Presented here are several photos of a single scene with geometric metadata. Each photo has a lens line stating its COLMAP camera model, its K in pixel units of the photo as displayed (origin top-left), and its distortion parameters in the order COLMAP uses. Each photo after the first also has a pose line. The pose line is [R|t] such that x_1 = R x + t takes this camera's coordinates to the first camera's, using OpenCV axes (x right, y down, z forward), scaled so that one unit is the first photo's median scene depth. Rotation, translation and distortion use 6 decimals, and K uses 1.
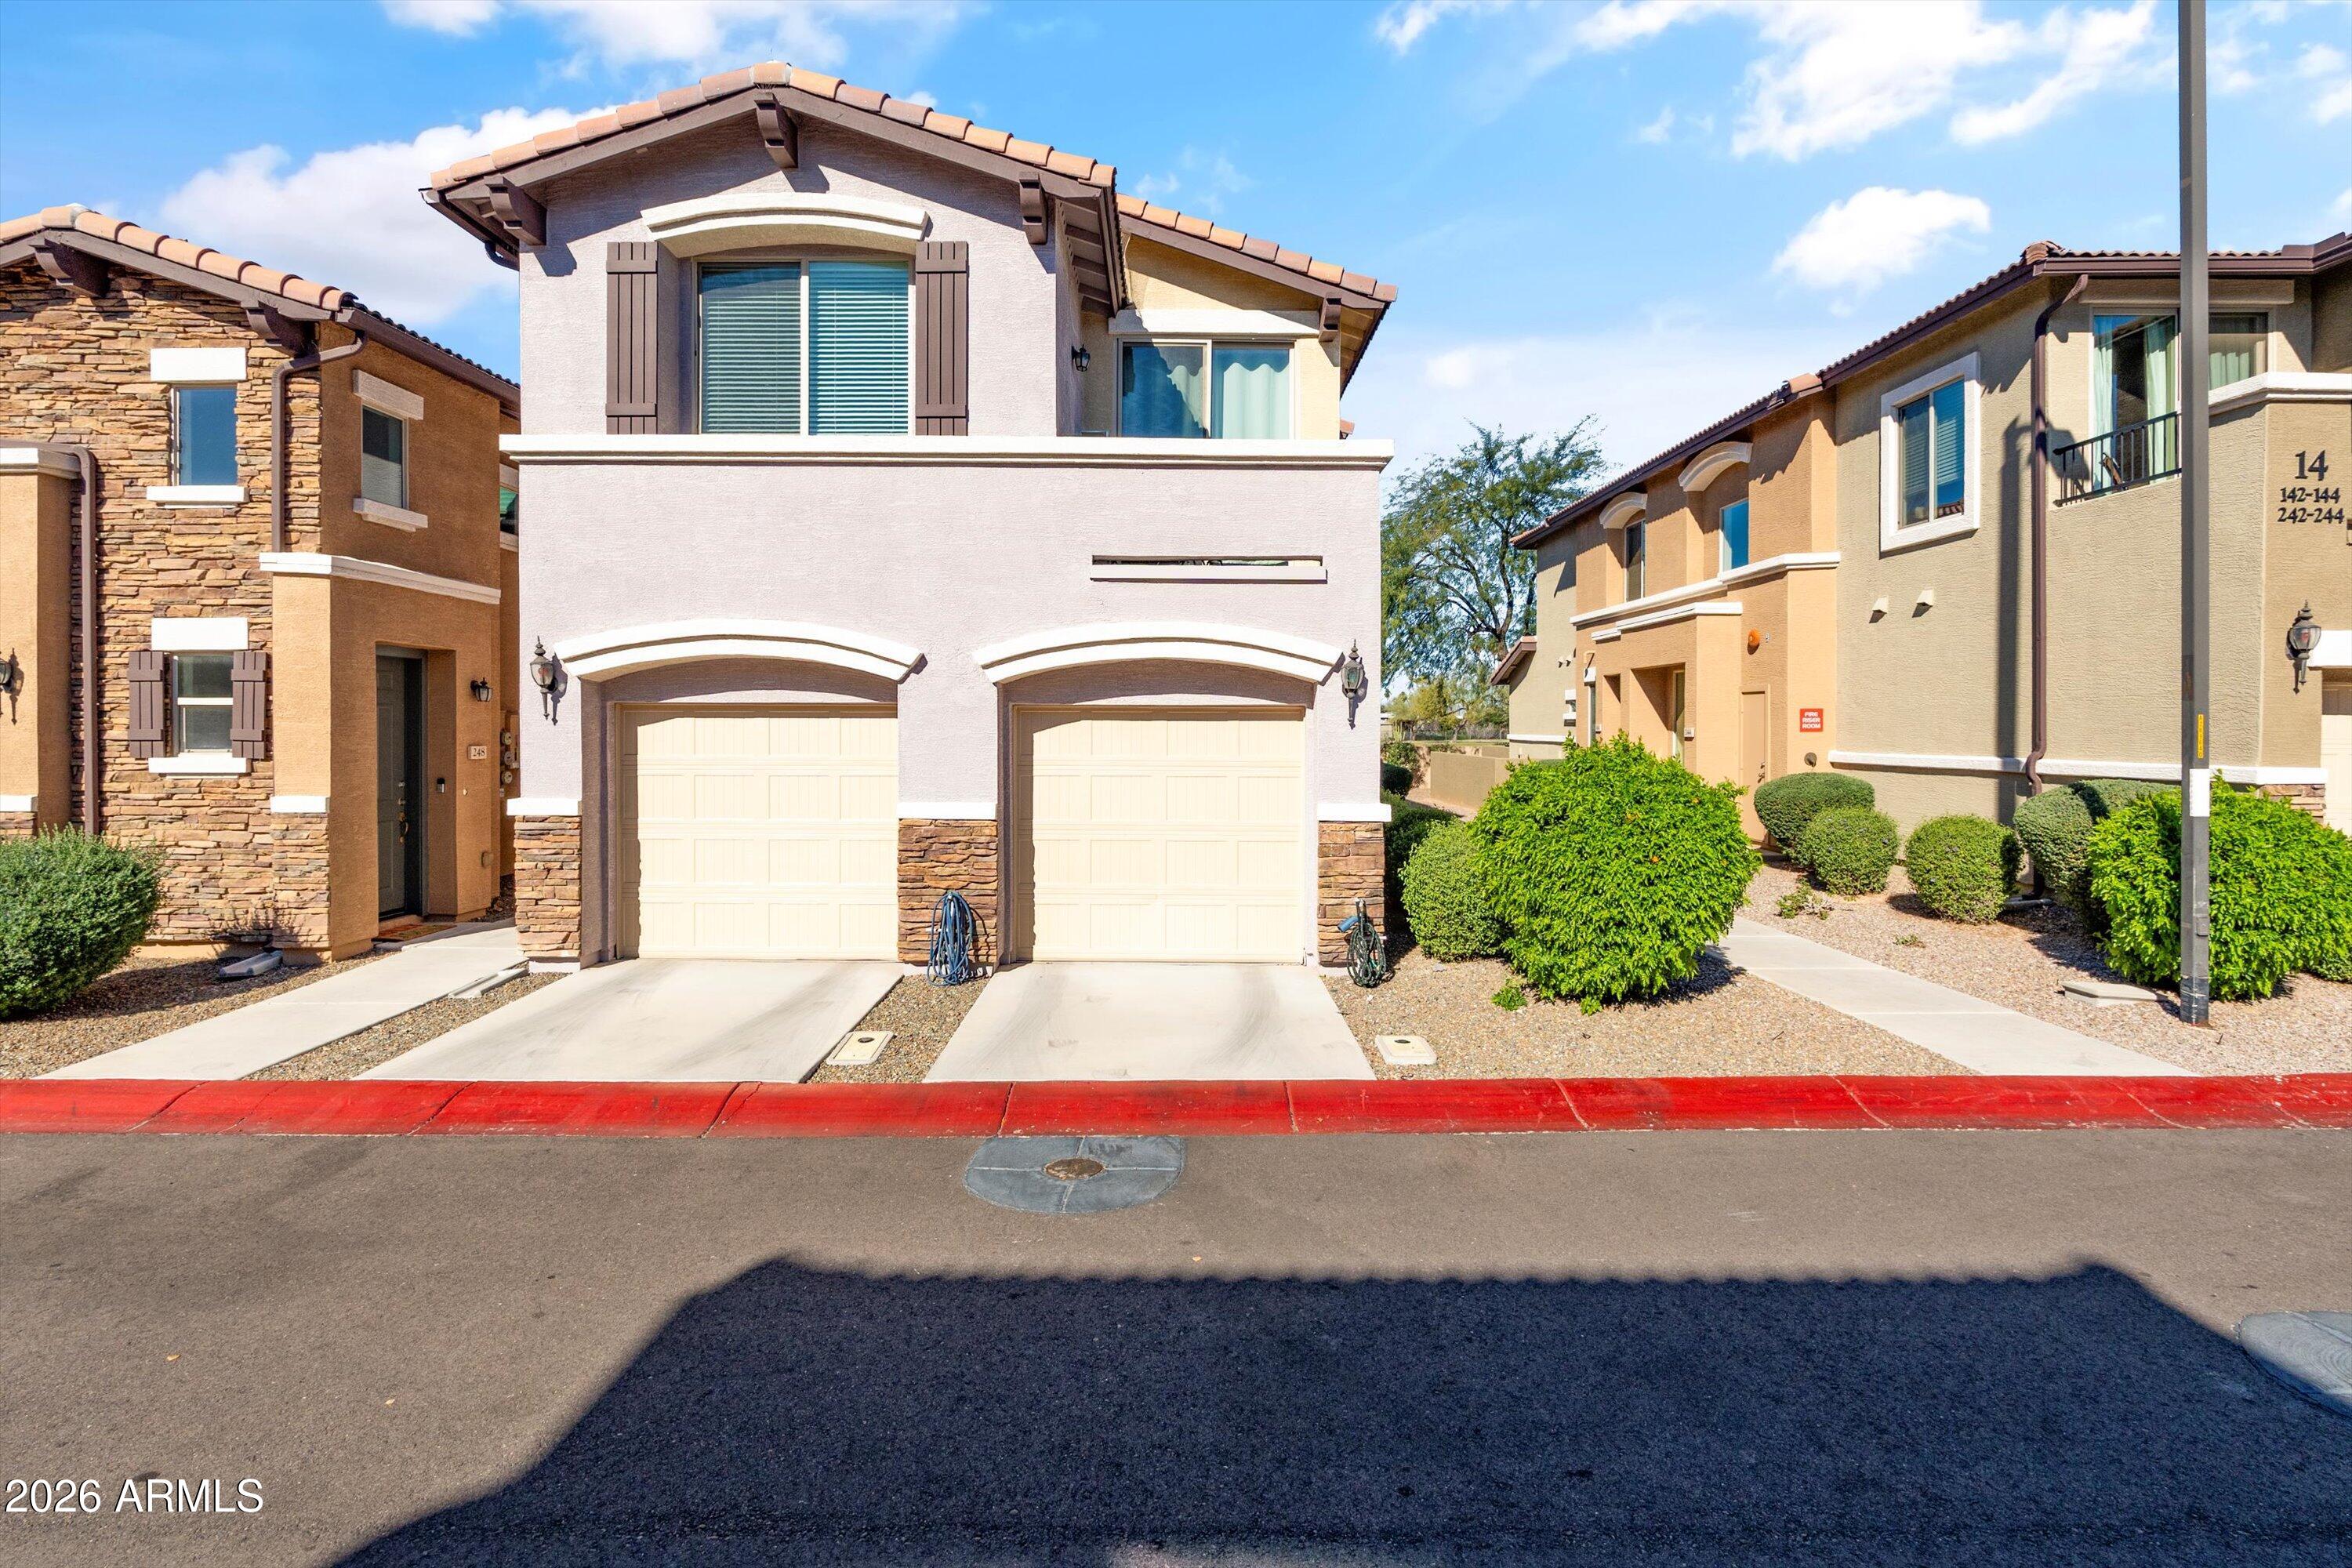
lens RADIAL K [[1091.9, 0, 1163.0], [0, 1091.9, 769.6], [0, 0, 1]] dist [-0.008164, 0.000655]
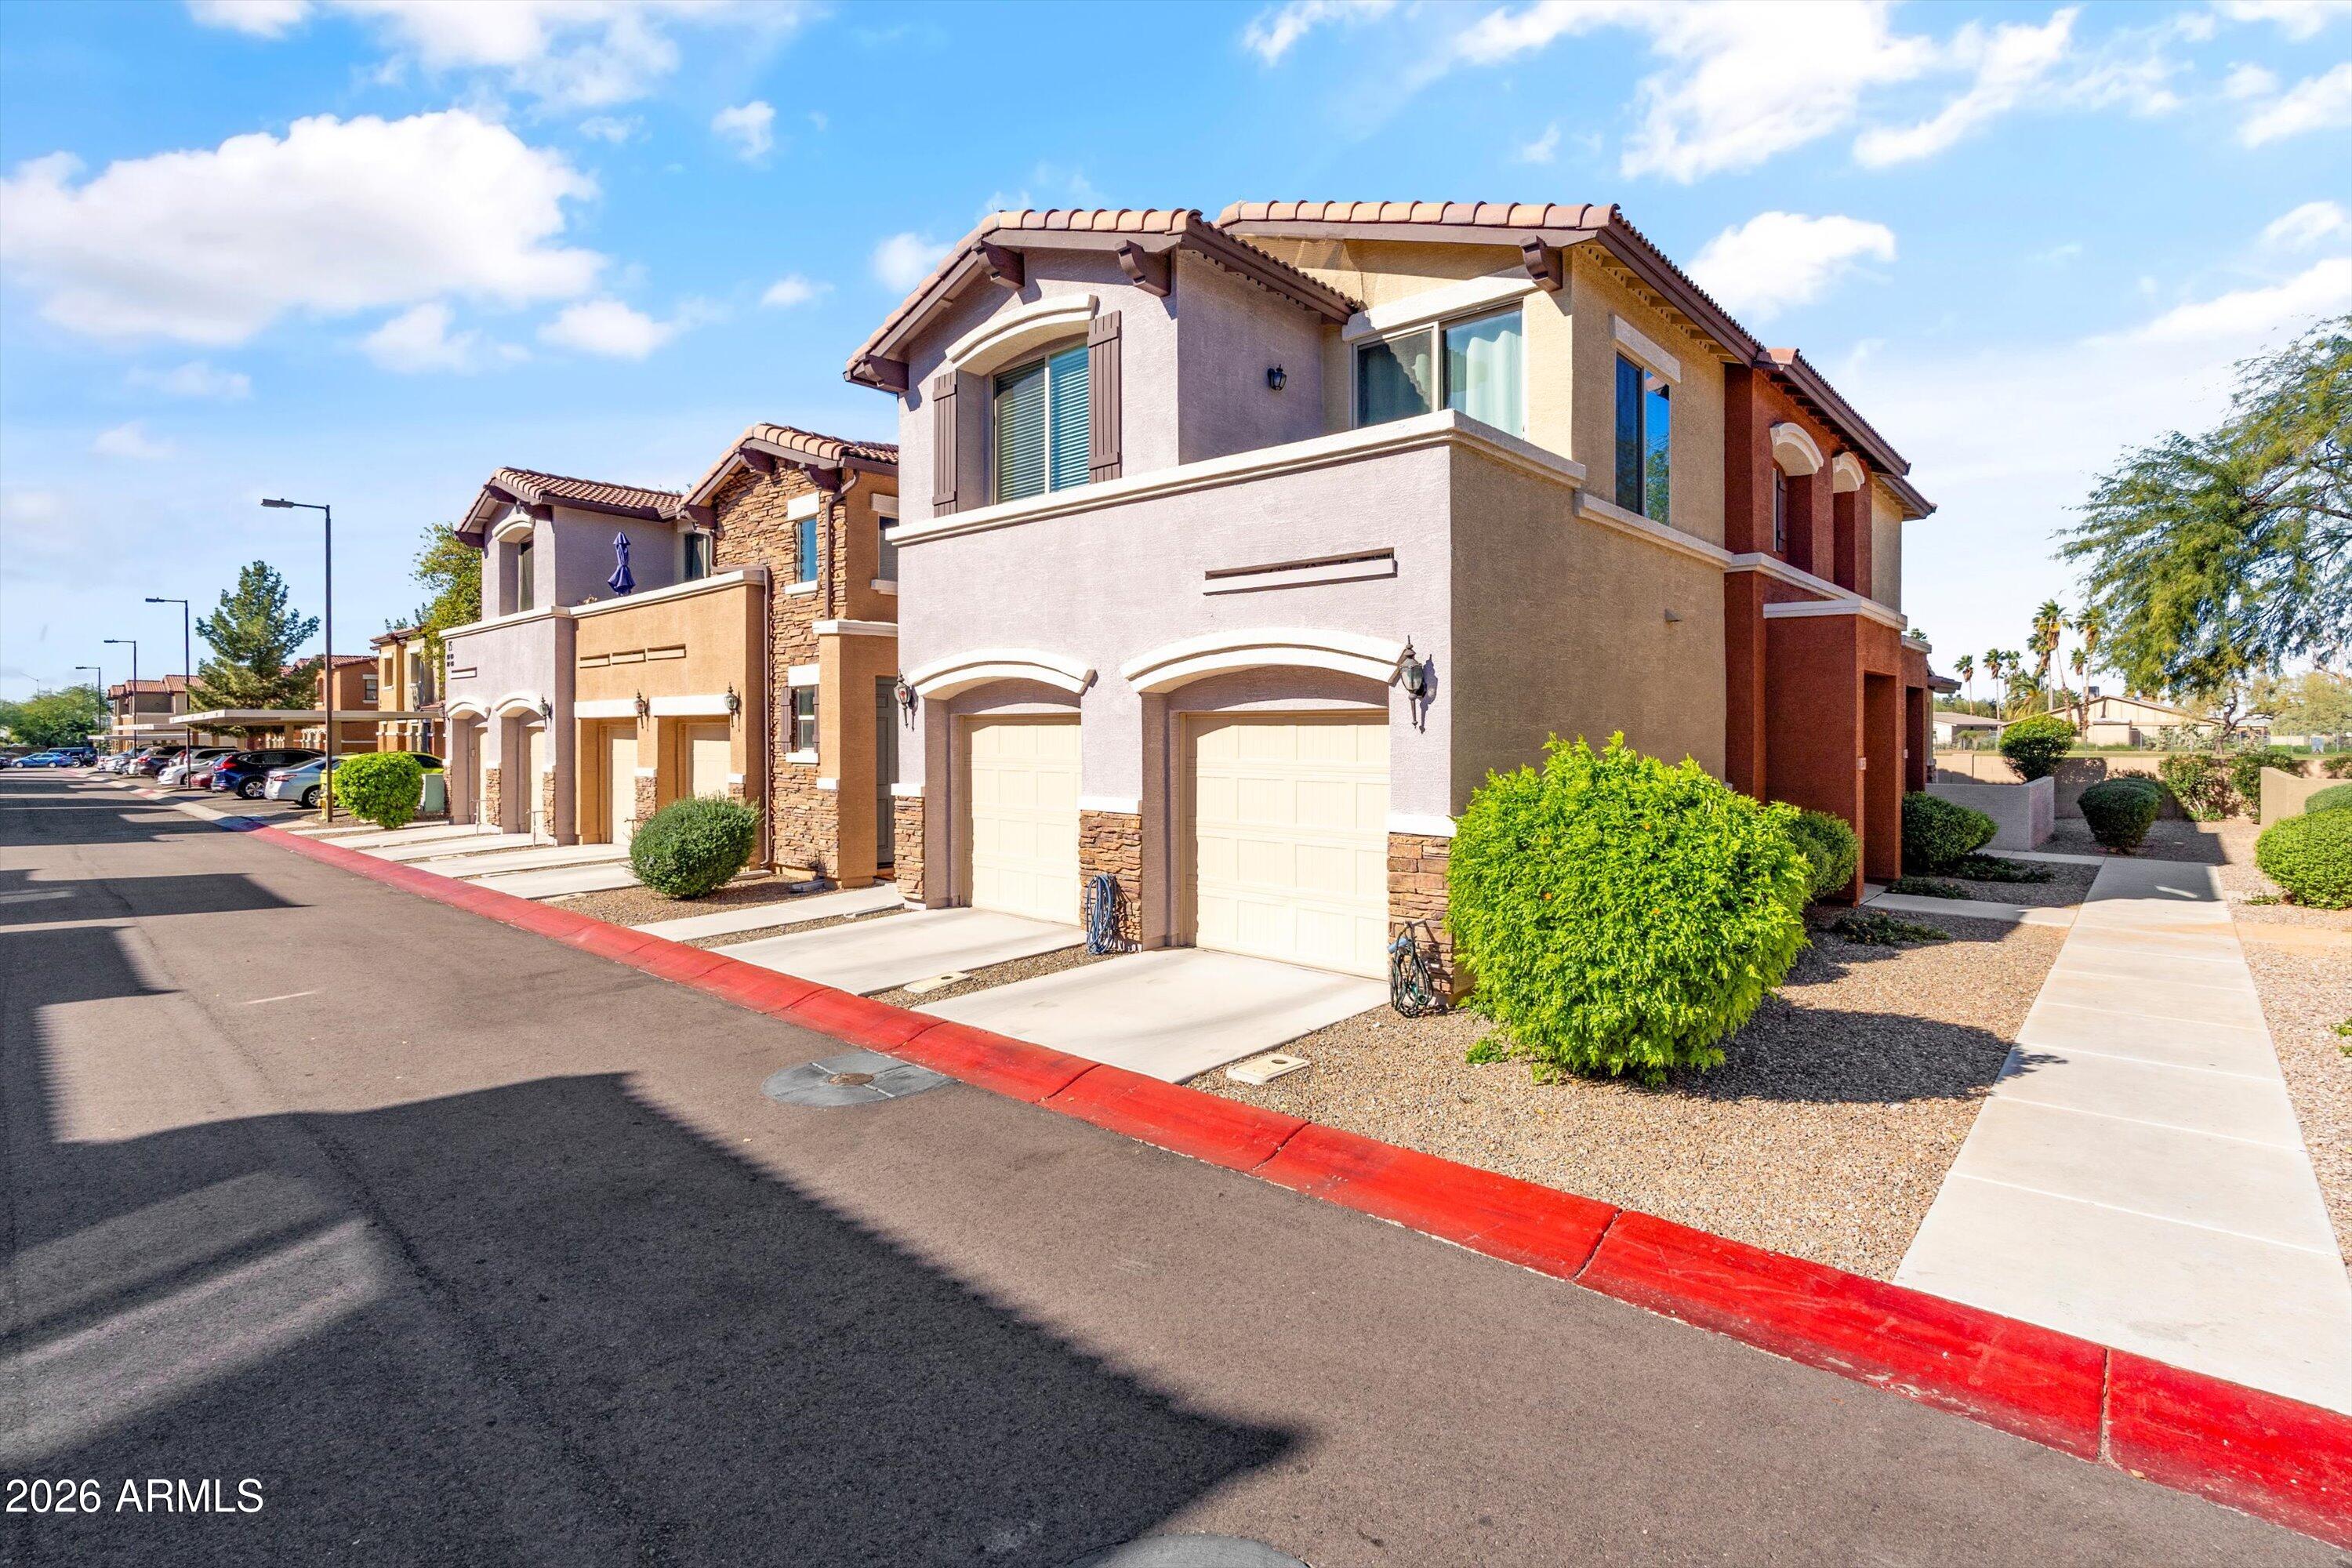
lens RADIAL K [[1091.9, 0, 1163.0], [0, 1091.9, 769.6], [0, 0, 1]] dist [-0.008164, 0.000655]
pose [[0.741368, 0.019774, -0.670808, 0.620702], [-0.025267, 0.999680, 0.001543, -0.002430], [0.670623, 0.015805, 0.741630, 0.180619]]
